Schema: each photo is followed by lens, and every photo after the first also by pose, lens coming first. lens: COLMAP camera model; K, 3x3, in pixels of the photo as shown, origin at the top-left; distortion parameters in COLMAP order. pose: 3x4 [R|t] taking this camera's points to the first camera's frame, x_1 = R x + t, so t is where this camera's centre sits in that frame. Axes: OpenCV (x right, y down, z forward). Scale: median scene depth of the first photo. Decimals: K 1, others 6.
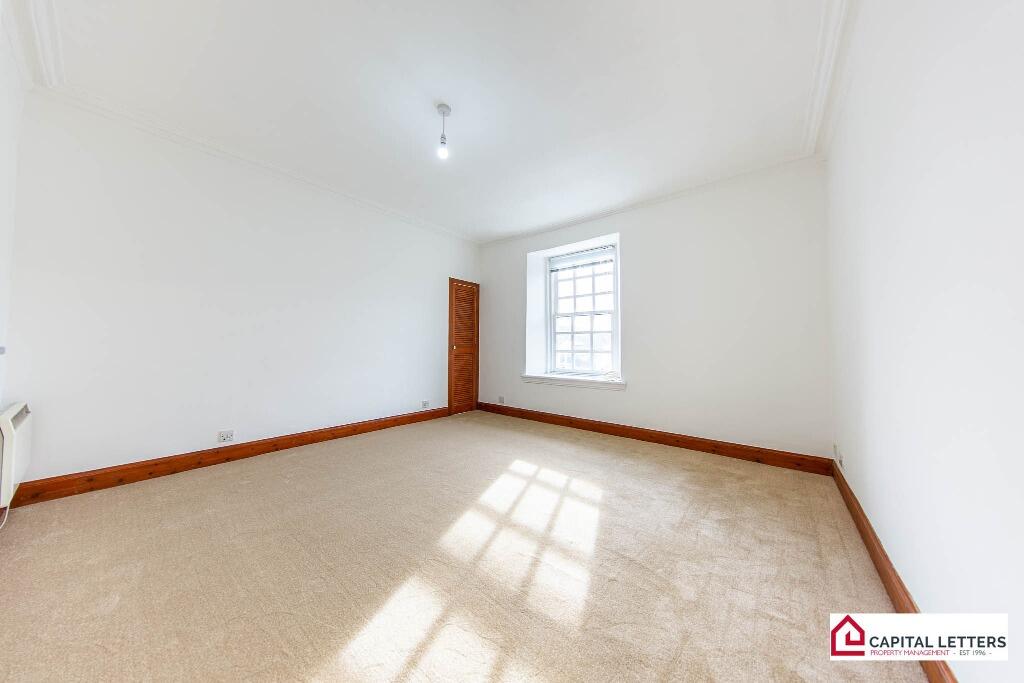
lens RADIAL K [[338.7, 0, 512.0], [0, 338.7, 341.5], [0, 0, 1]] dist [-0.000117, -0.000003]
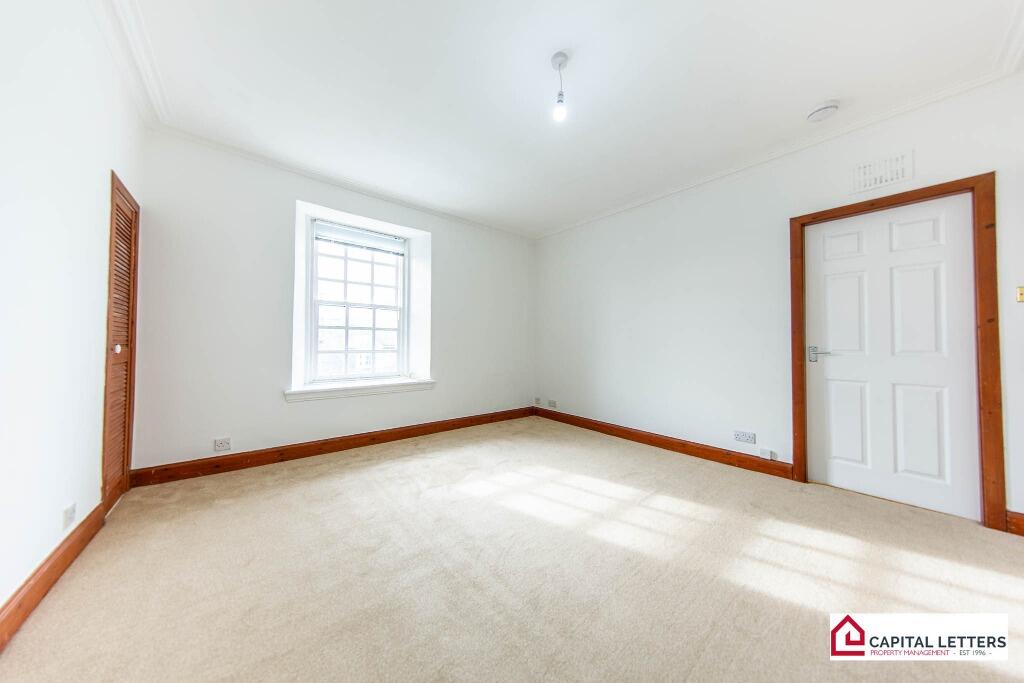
lens RADIAL K [[319.5, 0, 512.0], [0, 319.5, 341.5], [0, 0, 1]] dist [0.000017, 0.000000]
pose [[0.209899, 0.009800, 0.977674, -0.460570], [-0.014034, 0.999877, -0.007010, 0.005252], [-0.977622, -0.012250, 0.210011, 0.475991]]
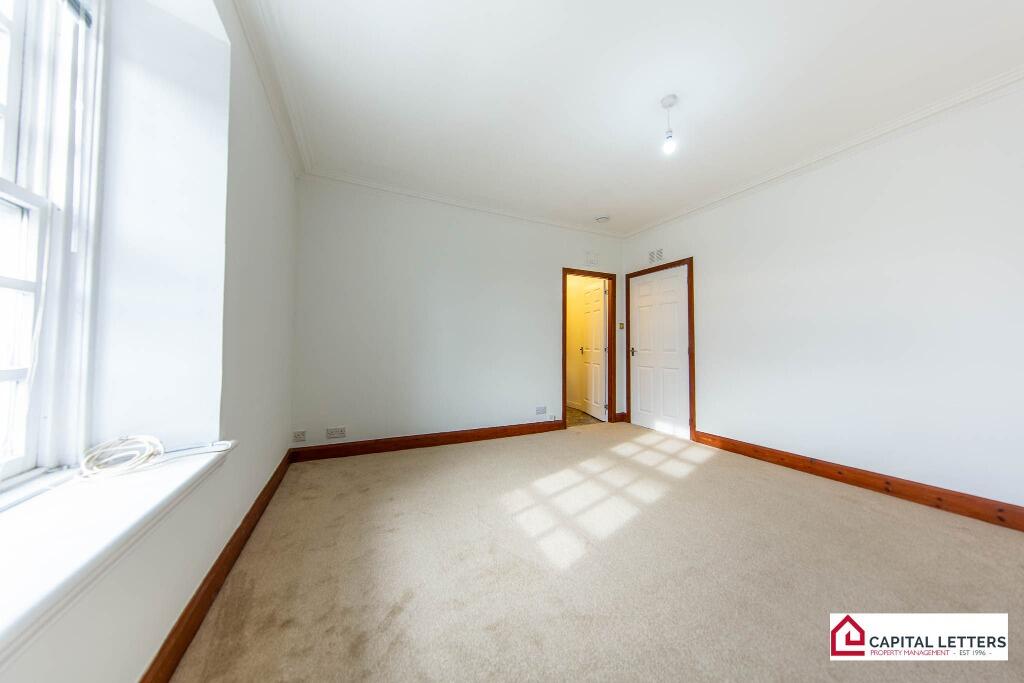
lens RADIAL K [[319.5, 0, 512.0], [0, 319.5, 341.5], [0, 0, 1]] dist [0.000017, 0.000000]
pose [[-0.896884, -0.003567, 0.442252, -0.084725], [-0.016122, 0.999567, -0.024633, 0.012140], [-0.441972, -0.029223, -0.896553, 0.979133]]
